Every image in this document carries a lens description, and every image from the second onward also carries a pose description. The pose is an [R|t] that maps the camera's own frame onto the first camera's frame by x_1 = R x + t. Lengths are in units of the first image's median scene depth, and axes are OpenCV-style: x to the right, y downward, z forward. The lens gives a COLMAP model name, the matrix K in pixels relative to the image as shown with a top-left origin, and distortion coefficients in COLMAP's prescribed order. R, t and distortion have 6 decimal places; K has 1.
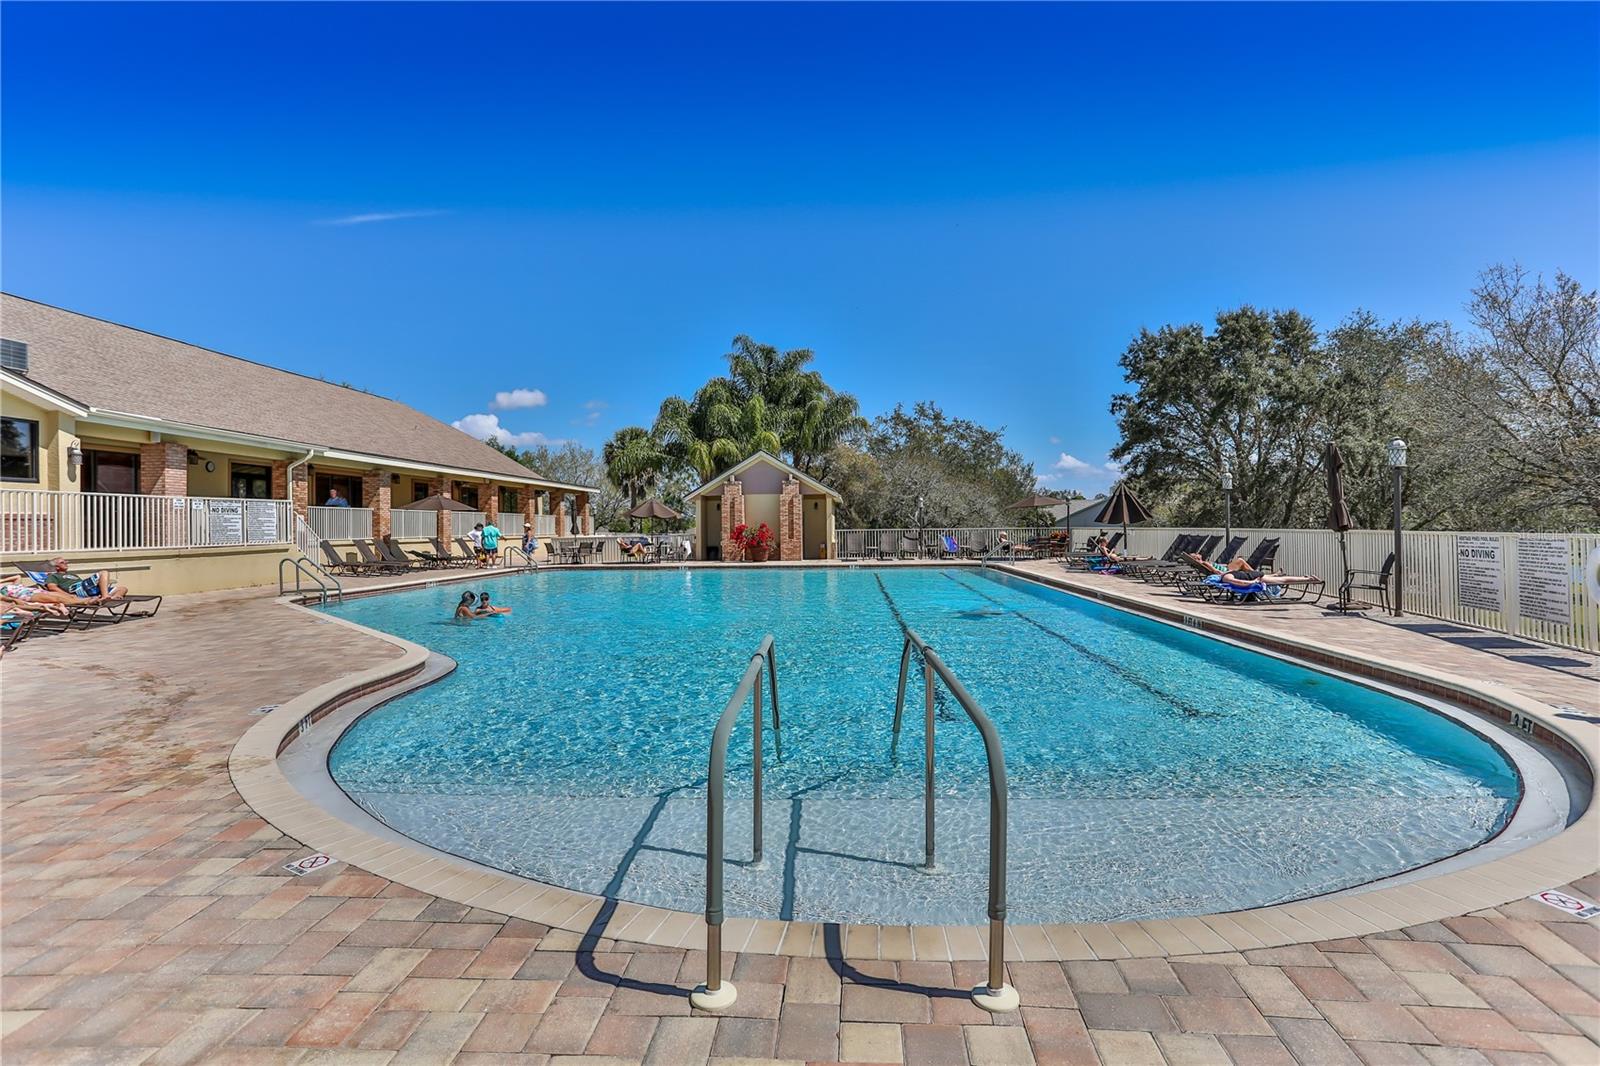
lens RADIAL K [[820.1, 0, 800.0], [0, 820.1, 533.0], [0, 0, 1]] dist [-0.031814, 0.000380]
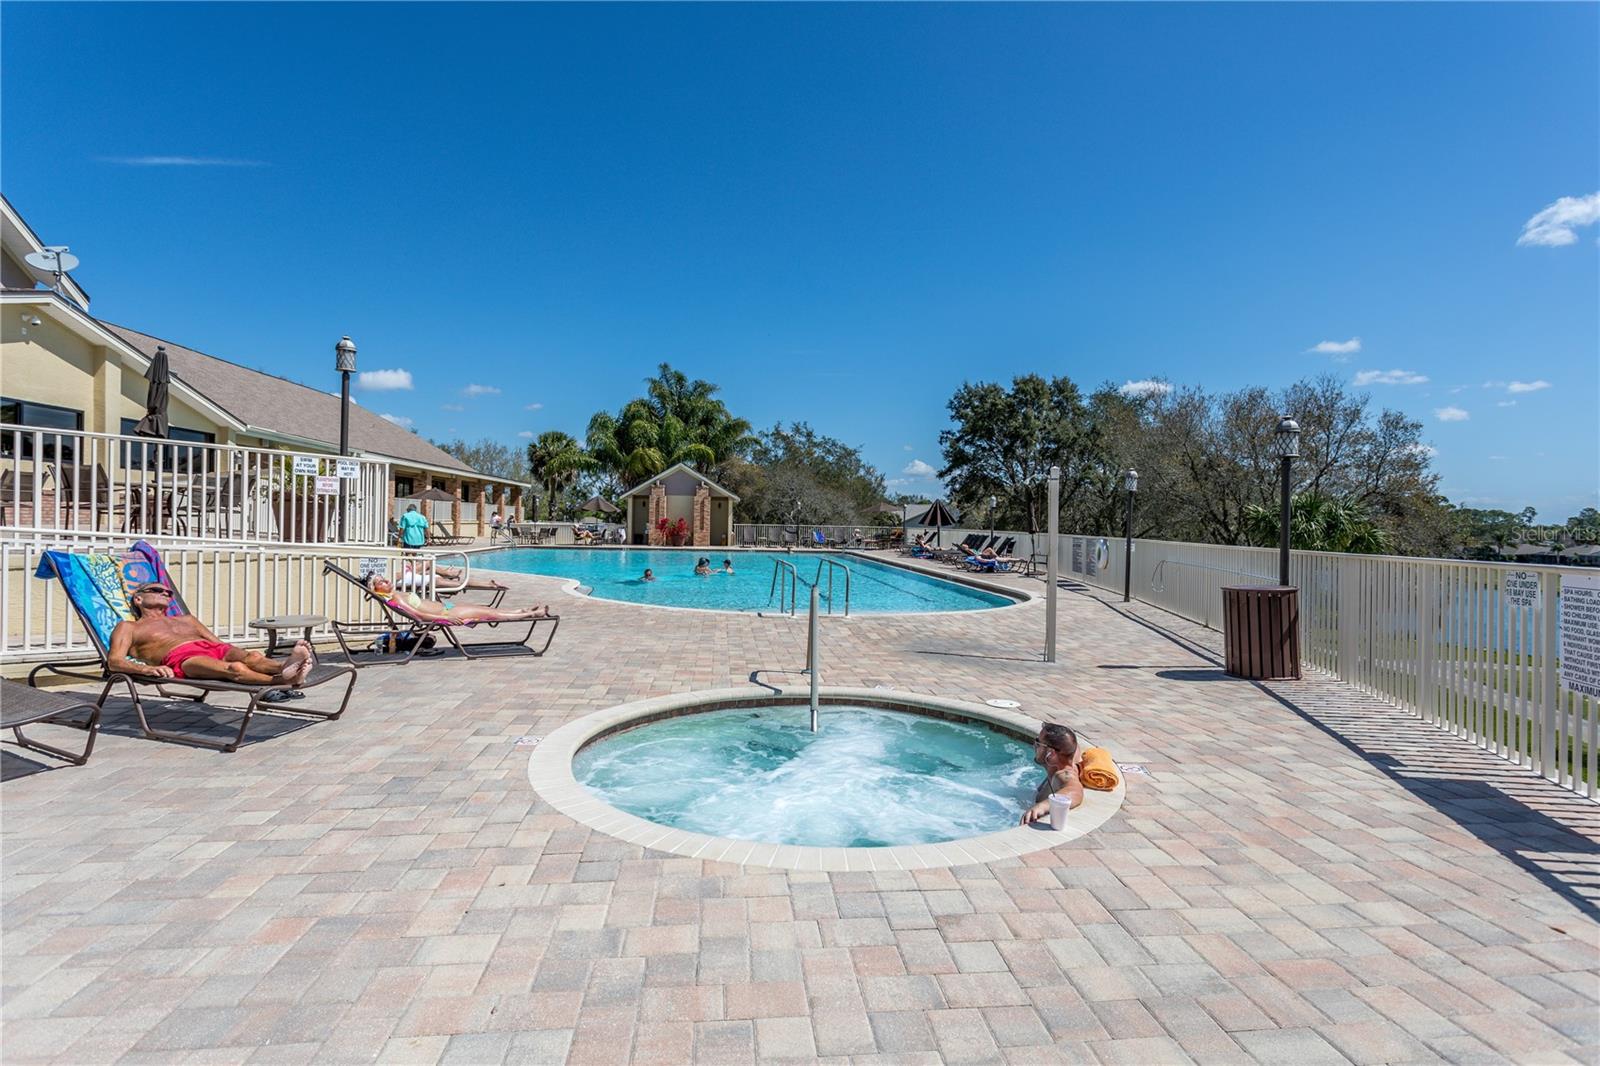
lens RADIAL K [[820.1, 0, 800.0], [0, 820.1, 533.0], [0, 0, 1]] dist [-0.031814, 0.000380]
pose [[0.985117, 0.028134, 0.169567, -0.073616], [-0.029370, 0.999557, 0.004784, 0.001012], [-0.169357, -0.009693, 0.985507, -0.307935]]
